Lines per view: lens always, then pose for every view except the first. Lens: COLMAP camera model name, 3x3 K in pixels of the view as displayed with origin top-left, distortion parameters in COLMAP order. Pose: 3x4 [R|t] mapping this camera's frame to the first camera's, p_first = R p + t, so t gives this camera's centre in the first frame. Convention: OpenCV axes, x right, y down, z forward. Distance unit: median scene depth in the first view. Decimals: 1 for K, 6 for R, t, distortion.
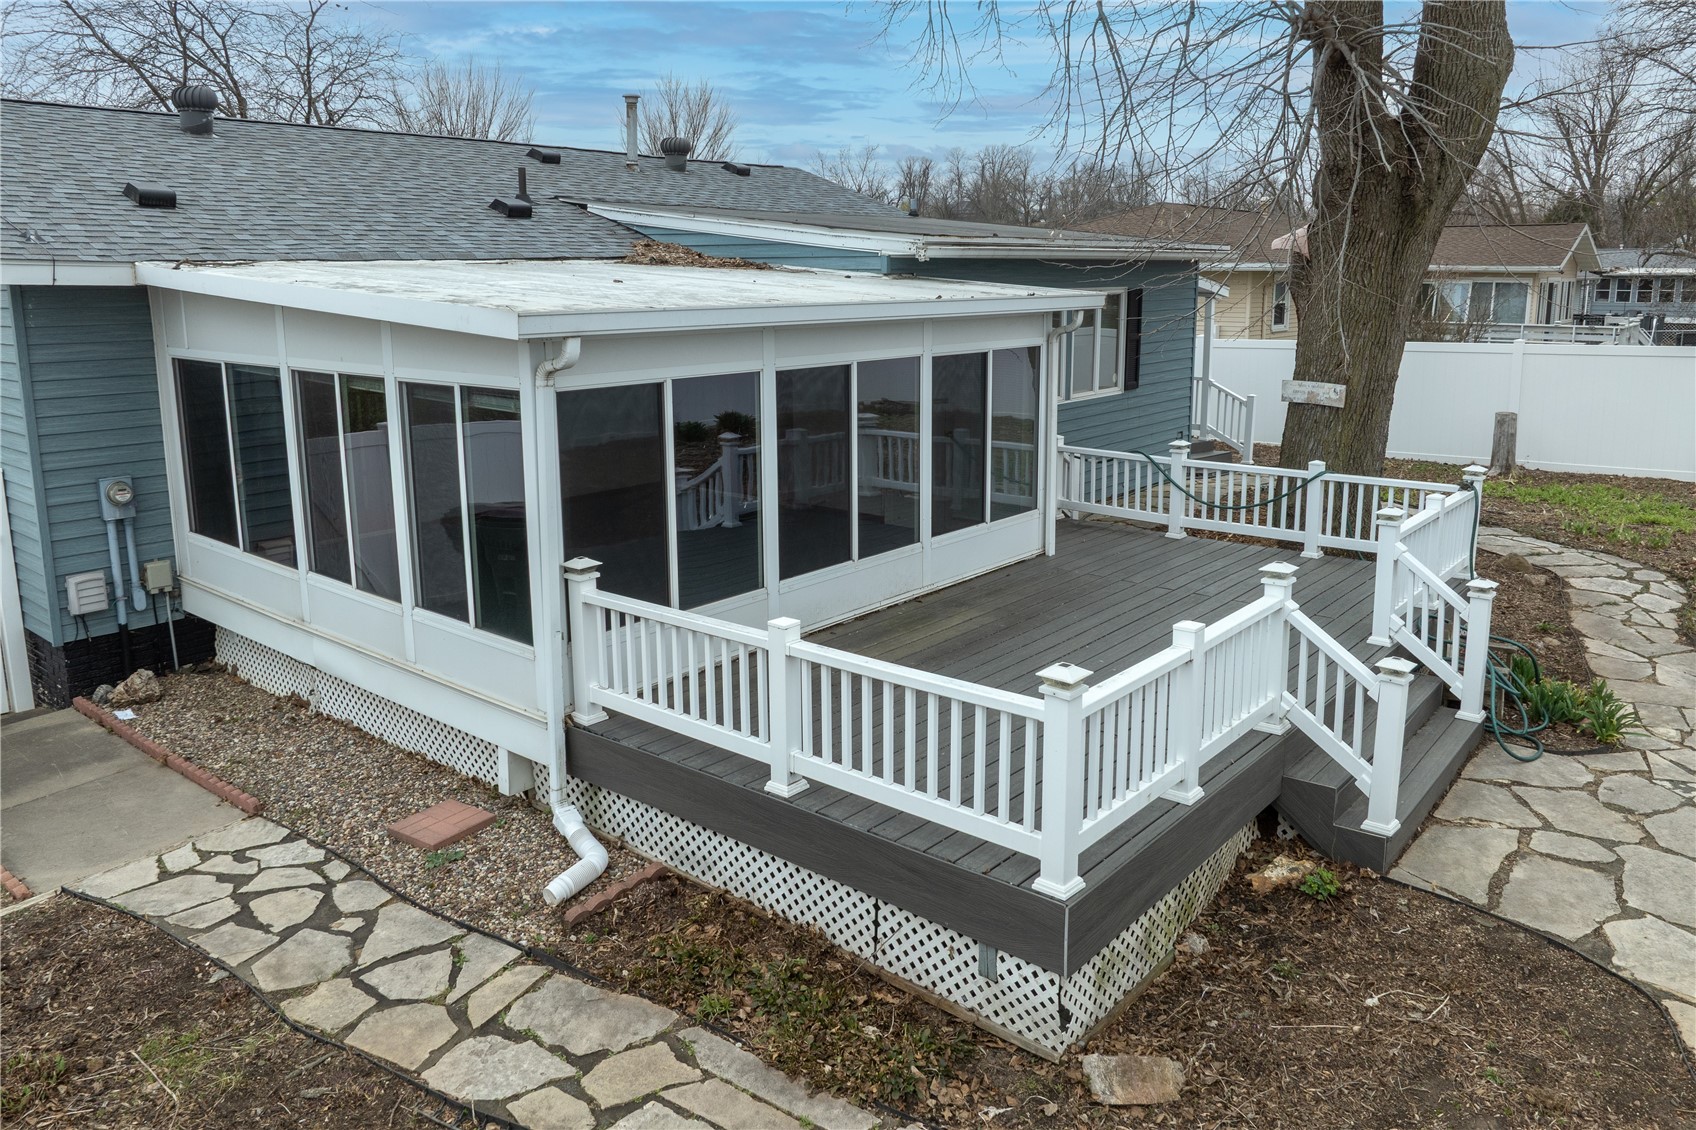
lens RADIAL K [[1212.3, 0, 848.0], [0, 1212.3, 565.0], [0, 0, 1]] dist [-0.017381, -0.000485]
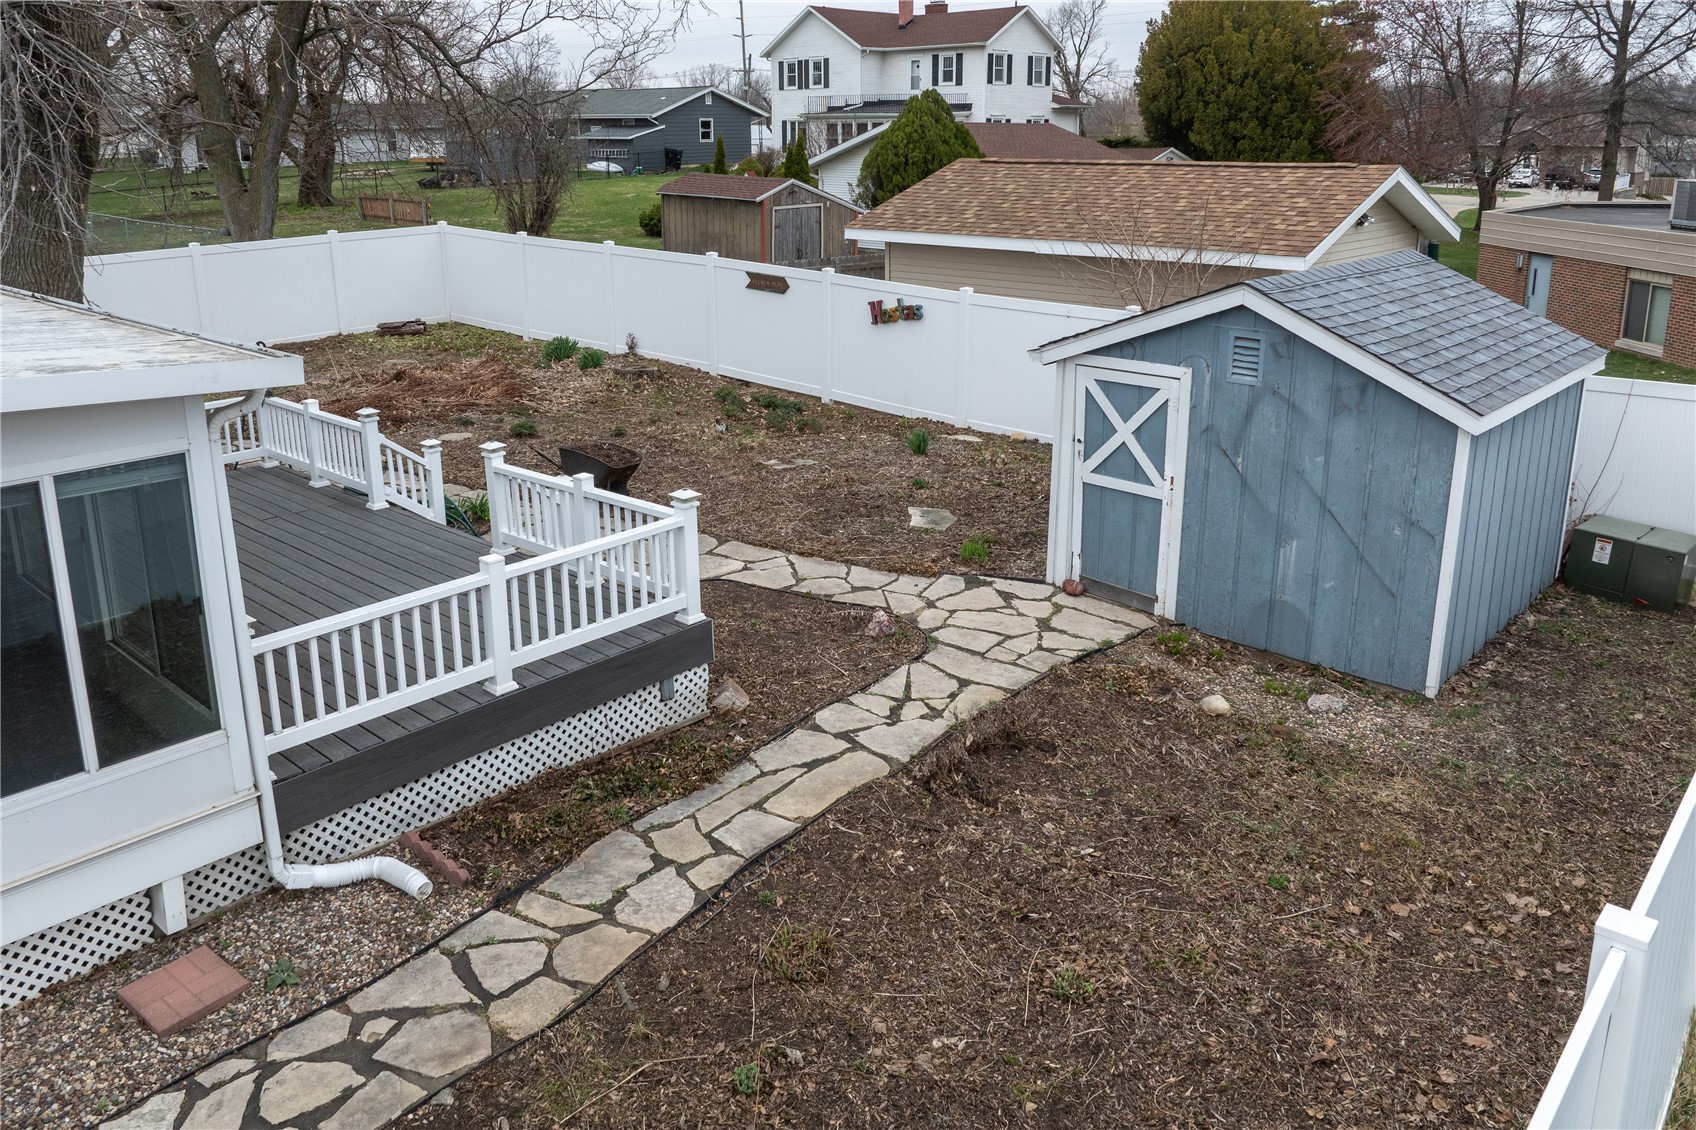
lens RADIAL K [[1212.3, 0, 848.0], [0, 1212.3, 565.0], [0, 0, 1]] dist [-0.017381, -0.000485]
pose [[0.034042, -0.332737, 0.942405, -1.236814], [0.229876, 0.920277, 0.316620, -0.262796], [-0.972624, 0.205858, 0.107816, 0.495413]]
